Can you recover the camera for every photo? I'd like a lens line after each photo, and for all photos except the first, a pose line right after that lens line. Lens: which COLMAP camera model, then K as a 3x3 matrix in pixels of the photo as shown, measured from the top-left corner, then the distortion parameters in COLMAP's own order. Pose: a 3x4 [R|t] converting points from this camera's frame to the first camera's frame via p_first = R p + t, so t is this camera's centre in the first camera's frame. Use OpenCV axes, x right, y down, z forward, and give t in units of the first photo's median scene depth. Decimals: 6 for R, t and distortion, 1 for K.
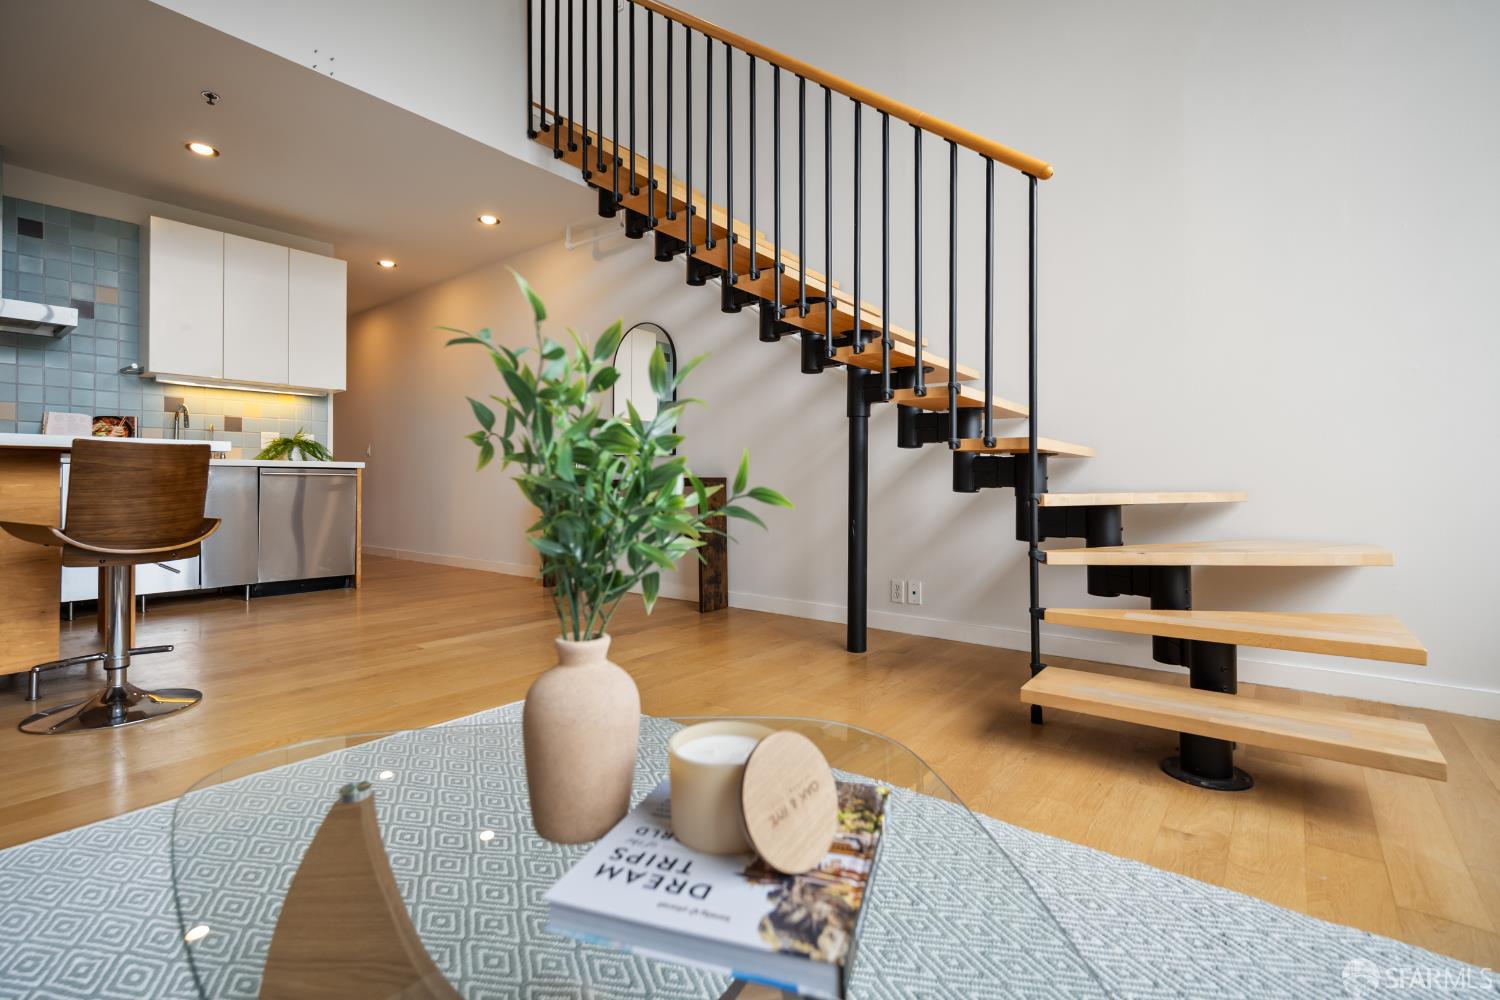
lens RADIAL K [[662.8, 0, 752.7], [0, 662.8, 487.5], [0, 0, 1]] dist [0.000459, 0.000018]
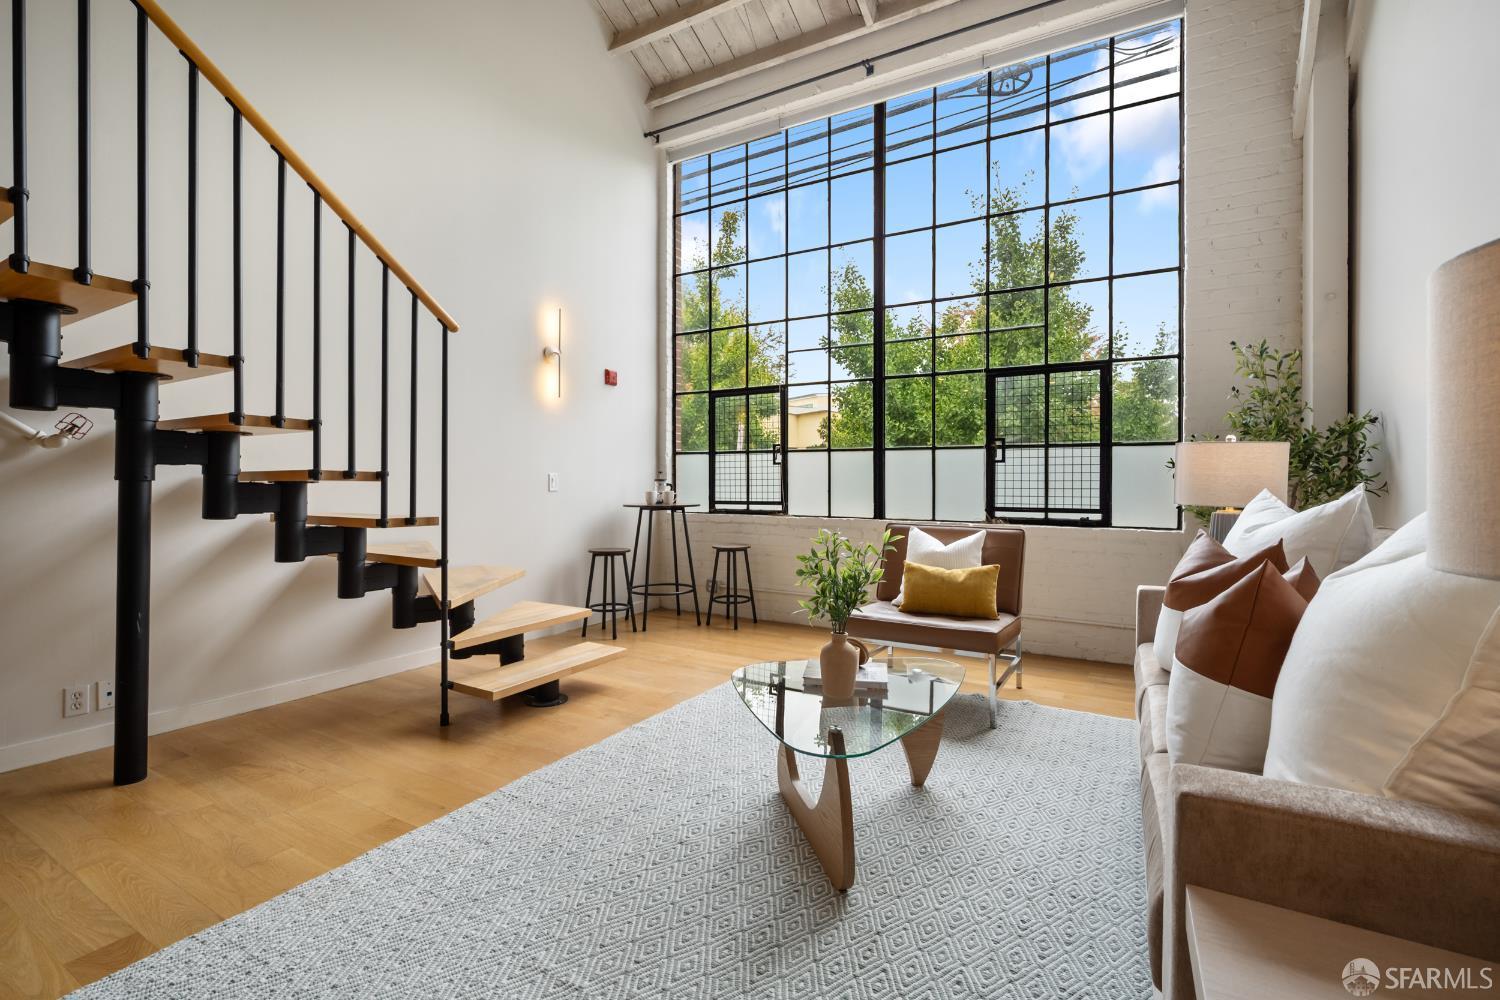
lens RADIAL K [[662.8, 0, 752.7], [0, 662.8, 487.5], [0, 0, 1]] dist [0.000459, 0.000018]
pose [[-0.134152, -0.005770, 0.990944, -1.011406], [-0.007962, 0.999957, 0.004745, -0.149051], [-0.990929, -0.007253, -0.134192, 0.549606]]
